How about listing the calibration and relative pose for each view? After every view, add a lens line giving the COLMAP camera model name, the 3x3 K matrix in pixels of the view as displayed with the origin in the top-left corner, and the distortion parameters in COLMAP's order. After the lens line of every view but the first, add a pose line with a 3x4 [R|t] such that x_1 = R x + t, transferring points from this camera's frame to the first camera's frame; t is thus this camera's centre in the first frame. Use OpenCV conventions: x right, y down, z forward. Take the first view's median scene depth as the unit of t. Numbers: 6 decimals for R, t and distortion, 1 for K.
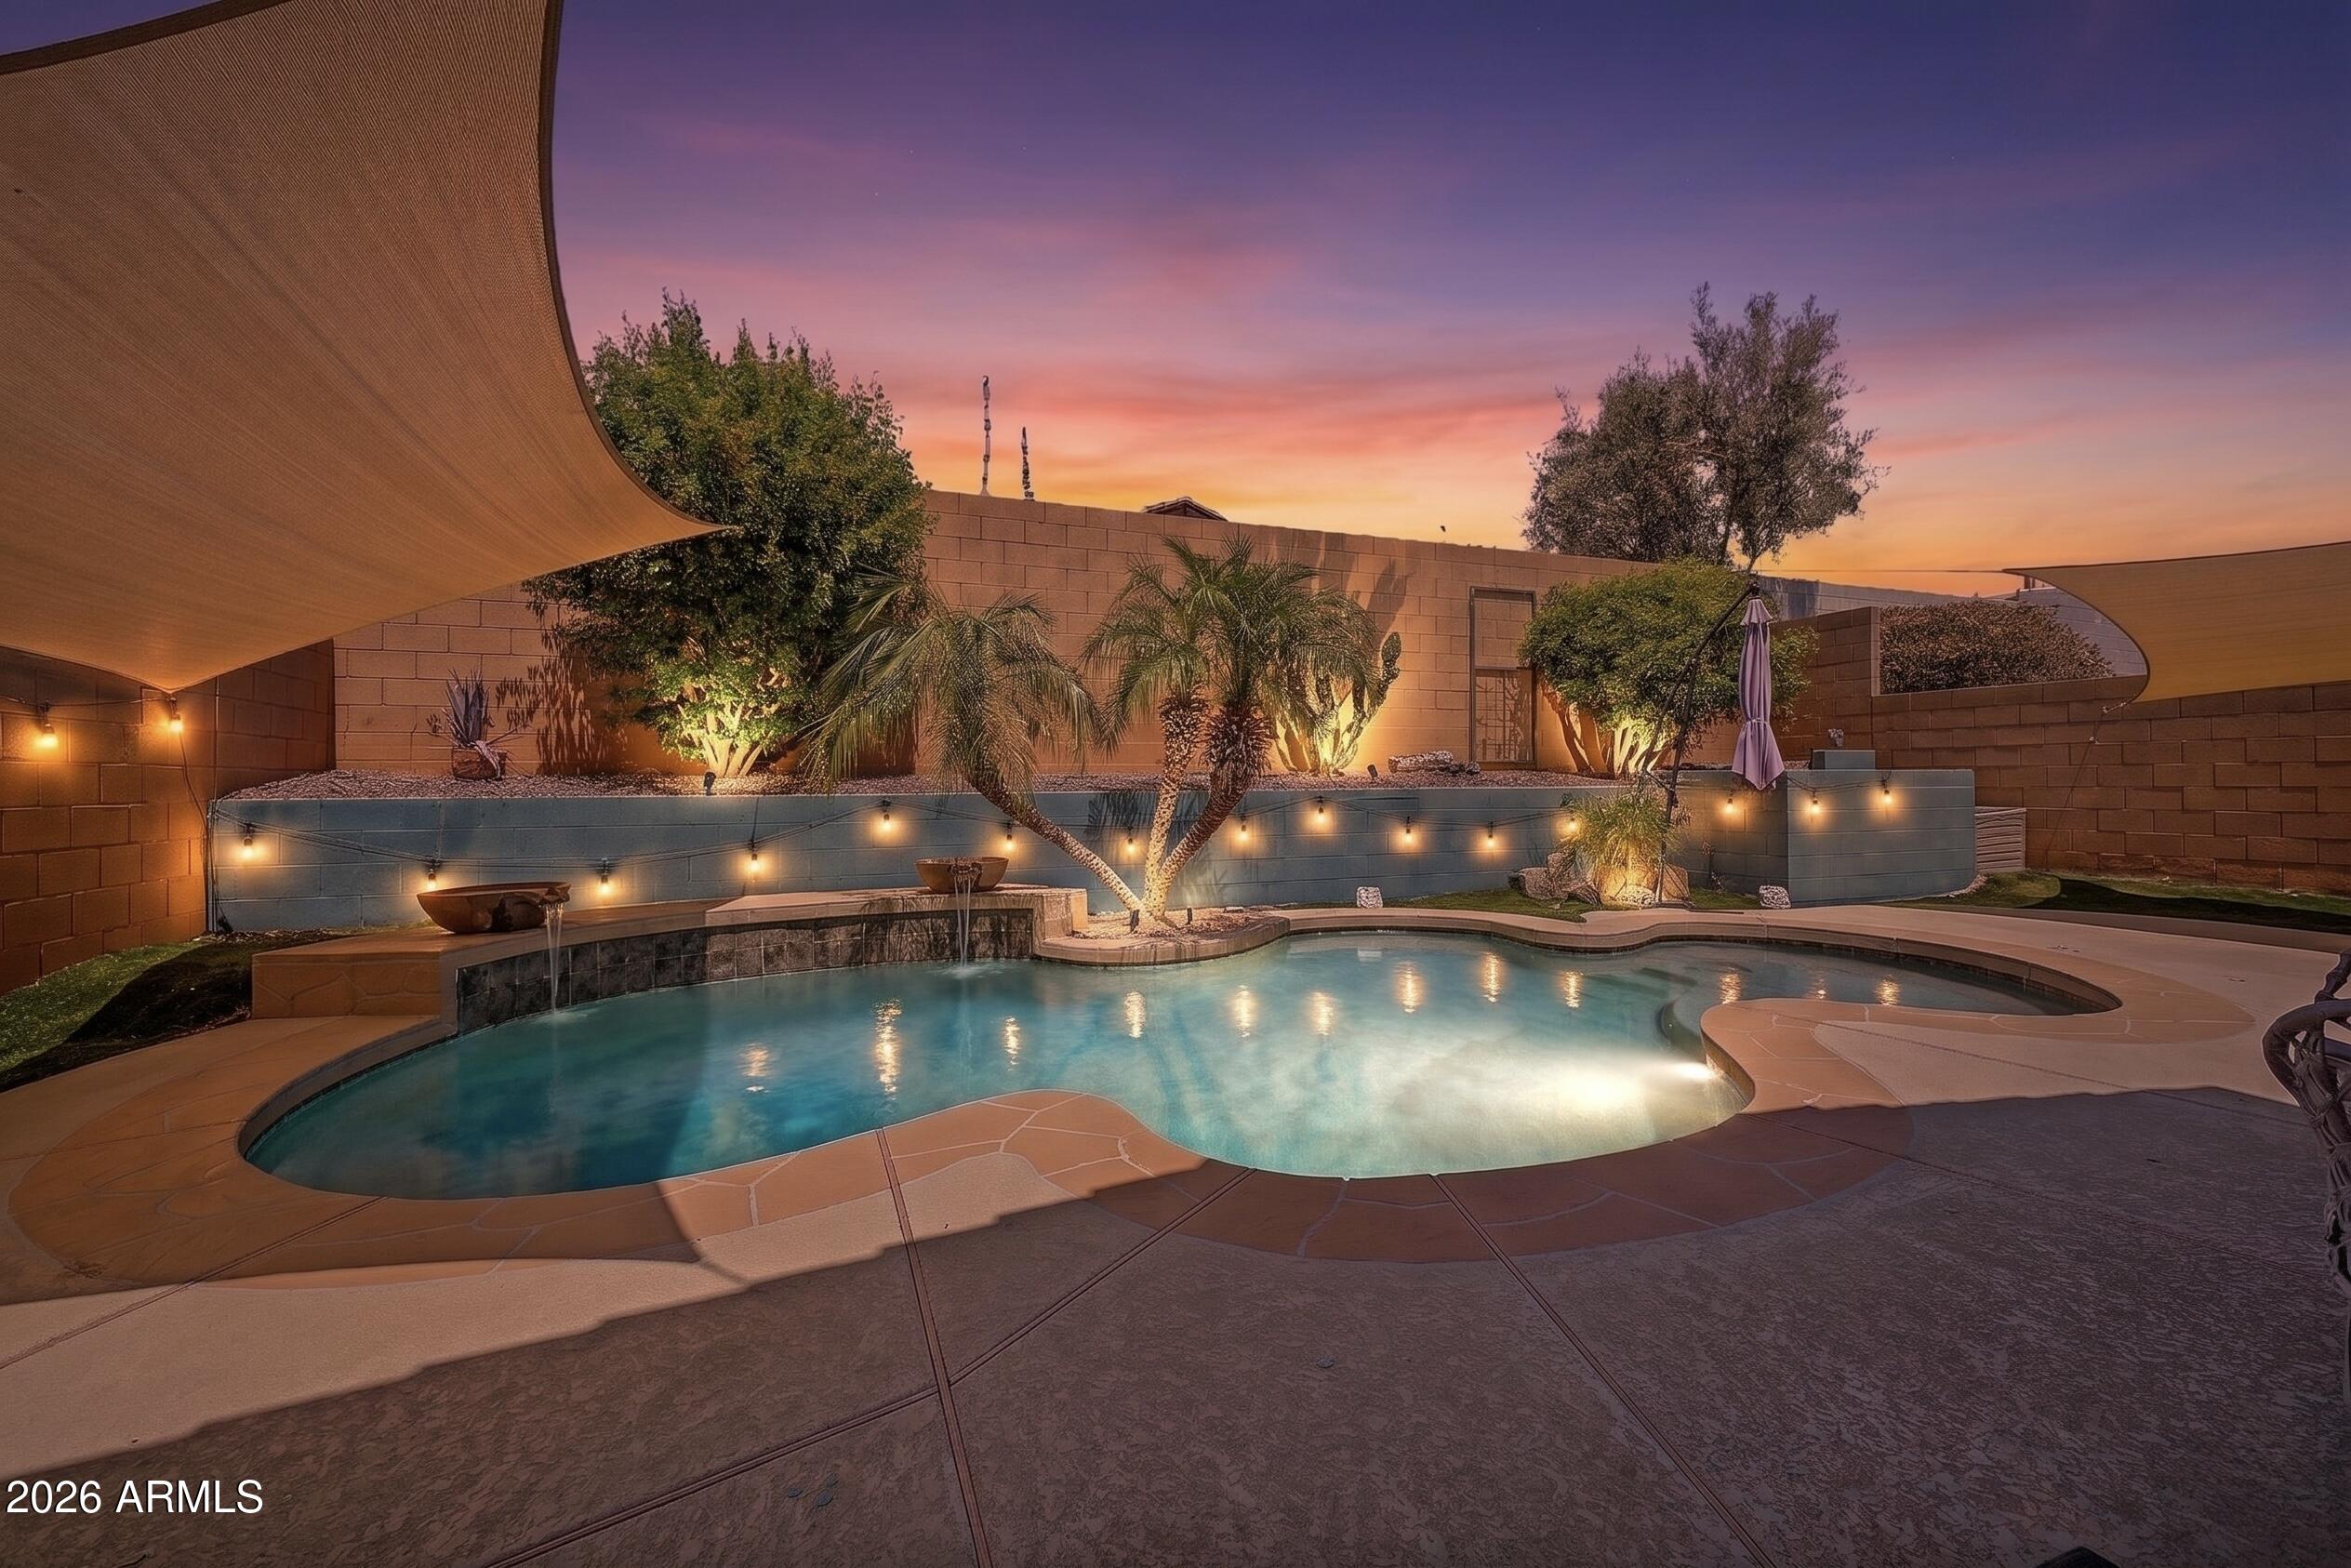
lens RADIAL K [[932.0, 0, 1183.6], [0, 932.0, 787.9], [0, 0, 1]] dist [-0.000162, -0.000087]
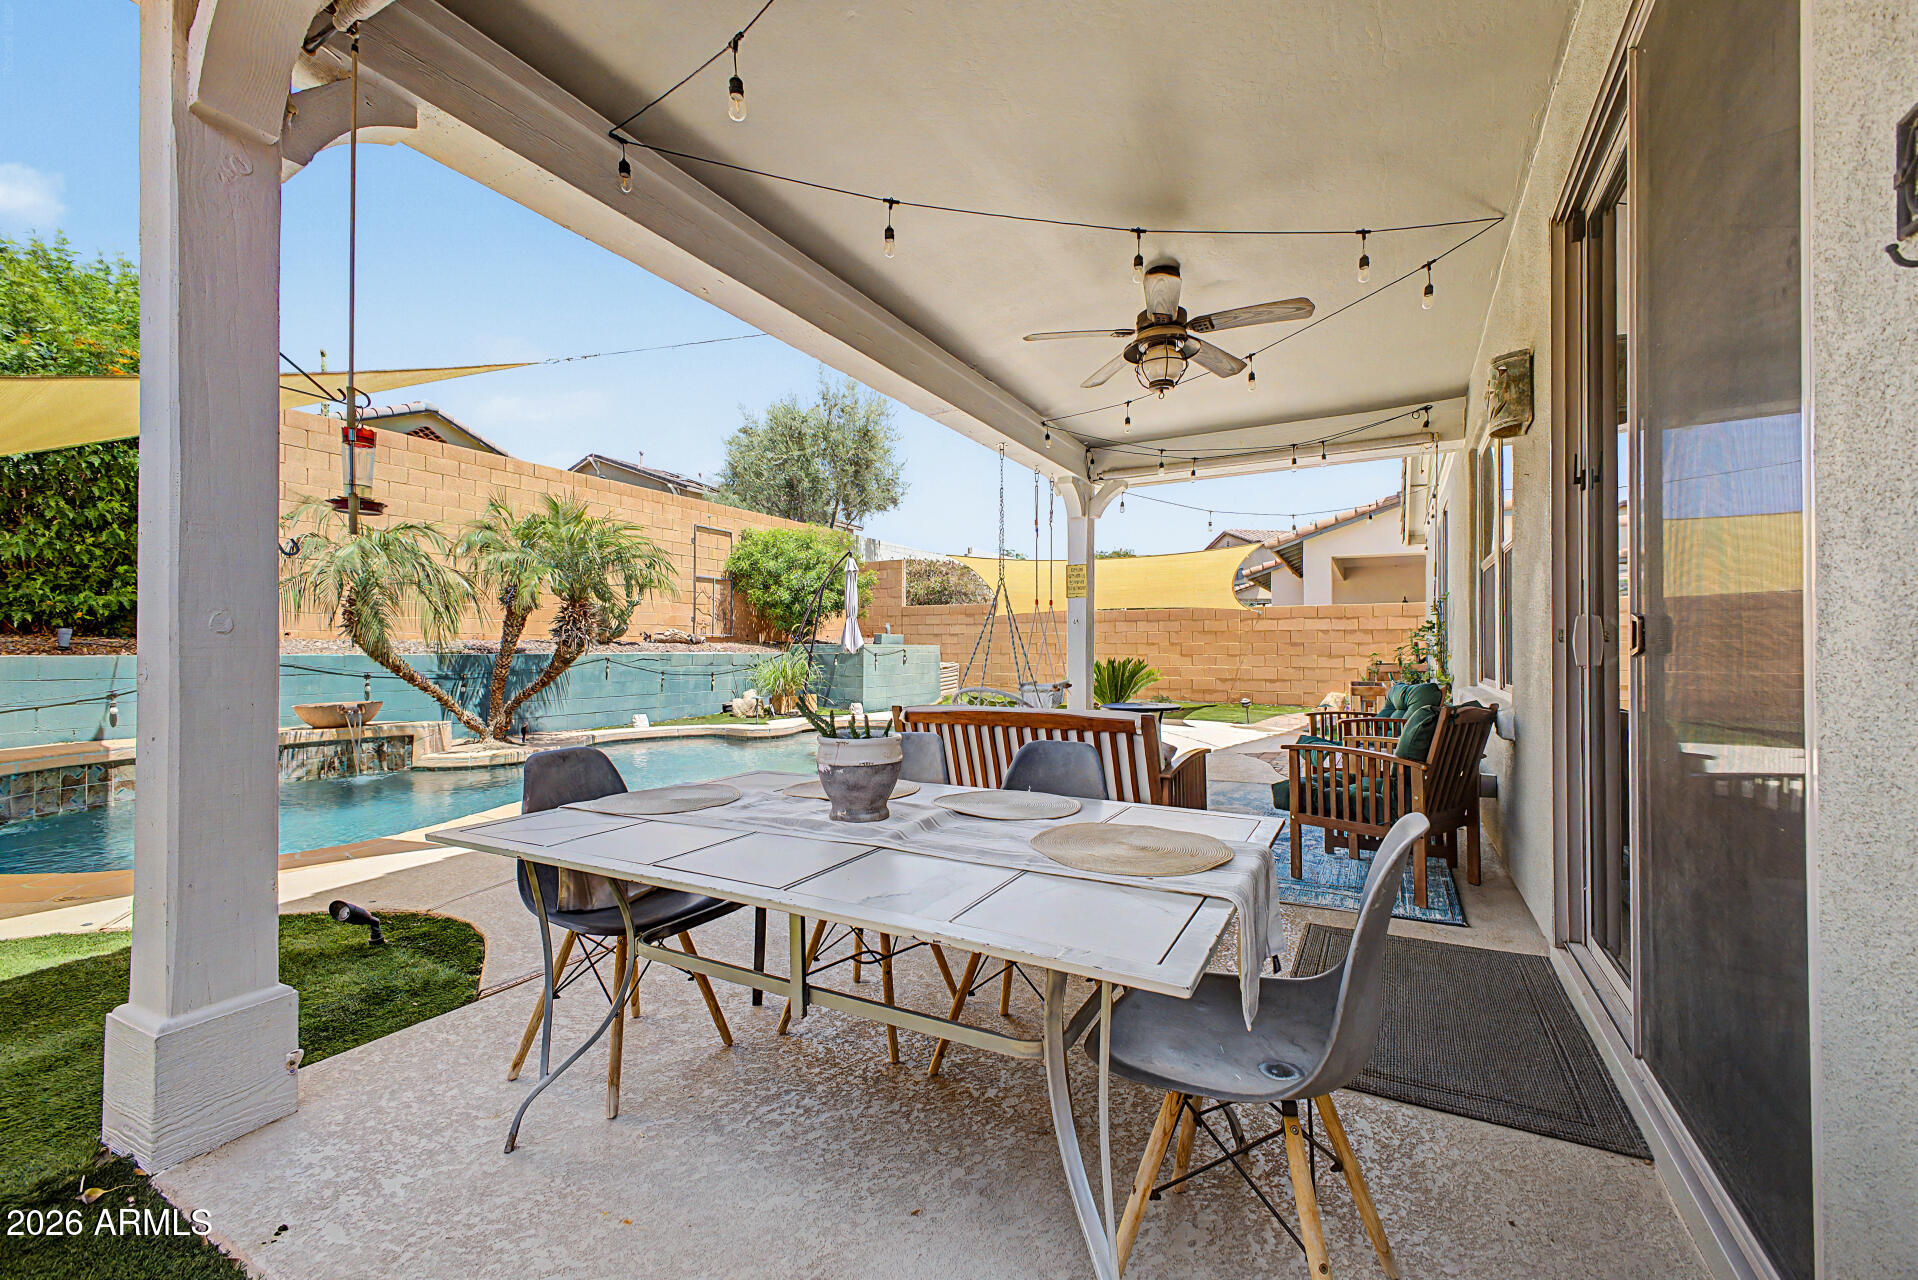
lens RADIAL K [[785.4, 0, 959.0], [0, 785.4, 640.0], [0, 0, 1]] dist [0.002973, 0.000239]
pose [[0.772275, 0.015282, 0.635104, -0.361345], [-0.000354, 0.999721, -0.023625, 0.016843], [-0.635288, 0.018020, 0.772065, -0.587225]]
